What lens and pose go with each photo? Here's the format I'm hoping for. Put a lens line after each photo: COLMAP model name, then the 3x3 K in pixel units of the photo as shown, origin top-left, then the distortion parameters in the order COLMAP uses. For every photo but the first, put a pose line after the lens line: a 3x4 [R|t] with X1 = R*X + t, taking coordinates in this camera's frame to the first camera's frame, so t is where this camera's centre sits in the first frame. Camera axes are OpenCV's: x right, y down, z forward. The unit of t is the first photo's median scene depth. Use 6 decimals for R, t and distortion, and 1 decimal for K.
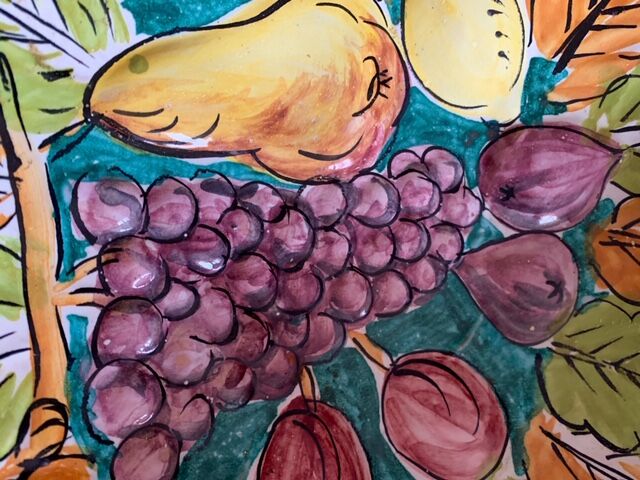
lens RADIAL K [[490.1, 0, 318.4], [0, 490.1, 241.4], [0, 0, 1]] dist [0.001303, -0.013960]
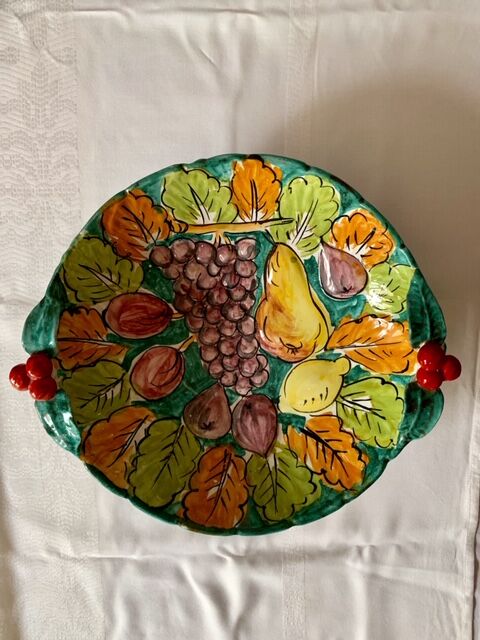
lens RADIAL K [[490.1, 0, 240.7], [0, 490.1, 320.8], [0, 0, 1]] dist [0.001303, -0.013960]
pose [[-0.032936, 0.972896, -0.228884, 0.569552], [-0.998370, -0.042705, -0.037857, 0.051940], [-0.046605, 0.227264, 0.972717, -1.495399]]
